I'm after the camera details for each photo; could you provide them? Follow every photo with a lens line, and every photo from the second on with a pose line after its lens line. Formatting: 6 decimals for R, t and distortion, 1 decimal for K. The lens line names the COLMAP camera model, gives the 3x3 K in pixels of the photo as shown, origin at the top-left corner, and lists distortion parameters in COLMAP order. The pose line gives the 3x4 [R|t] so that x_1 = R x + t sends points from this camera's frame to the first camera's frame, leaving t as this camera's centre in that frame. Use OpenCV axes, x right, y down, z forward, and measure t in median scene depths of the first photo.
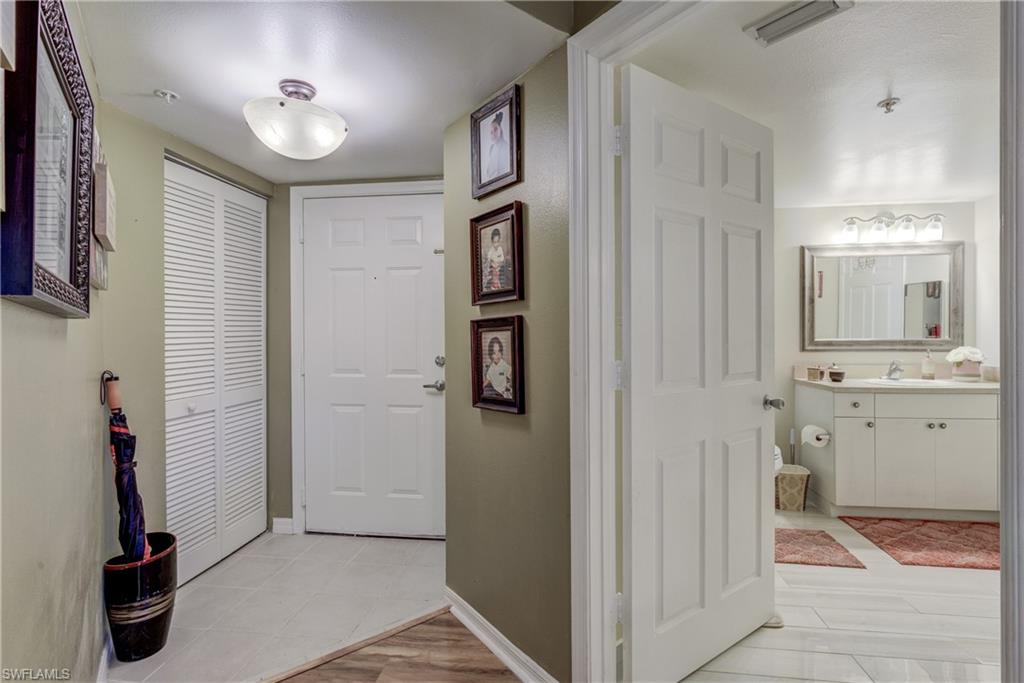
lens RADIAL K [[466.2, 0, 514.0], [0, 466.2, 339.3], [0, 0, 1]] dist [0.000033, 0.000248]
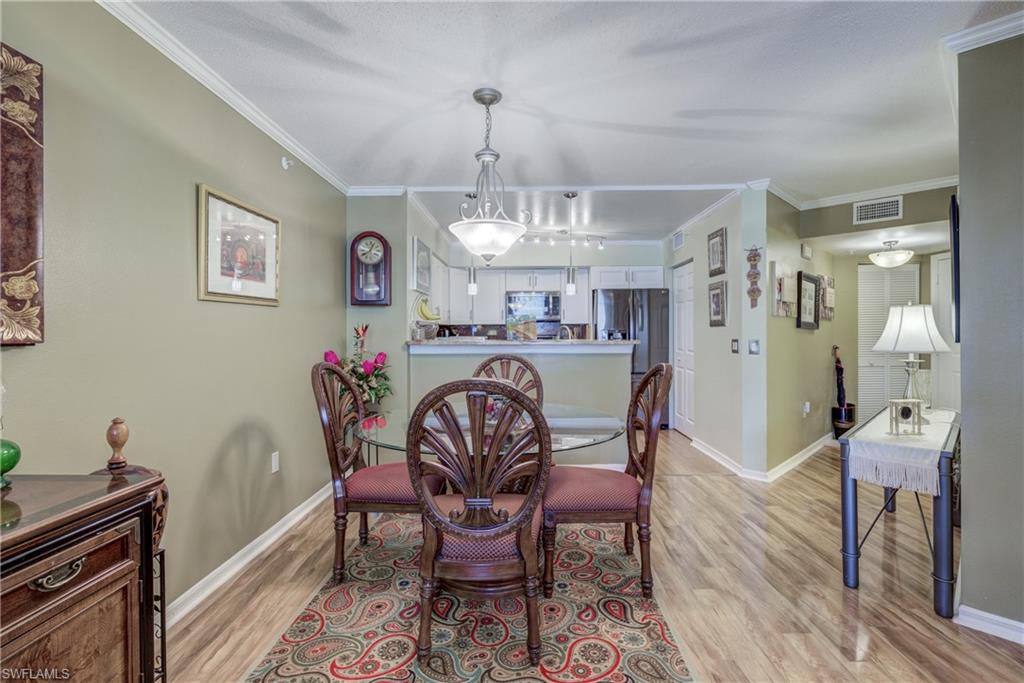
lens RADIAL K [[466.2, 0, 513.3], [0, 466.2, 337.7], [0, 0, 1]] dist [0.000033, 0.000248]
pose [[0.125897, 0.010146, -0.991991, 1.843882], [-0.006587, 0.999934, 0.009391, 0.004421], [0.992021, 0.005352, 0.125956, -1.436214]]
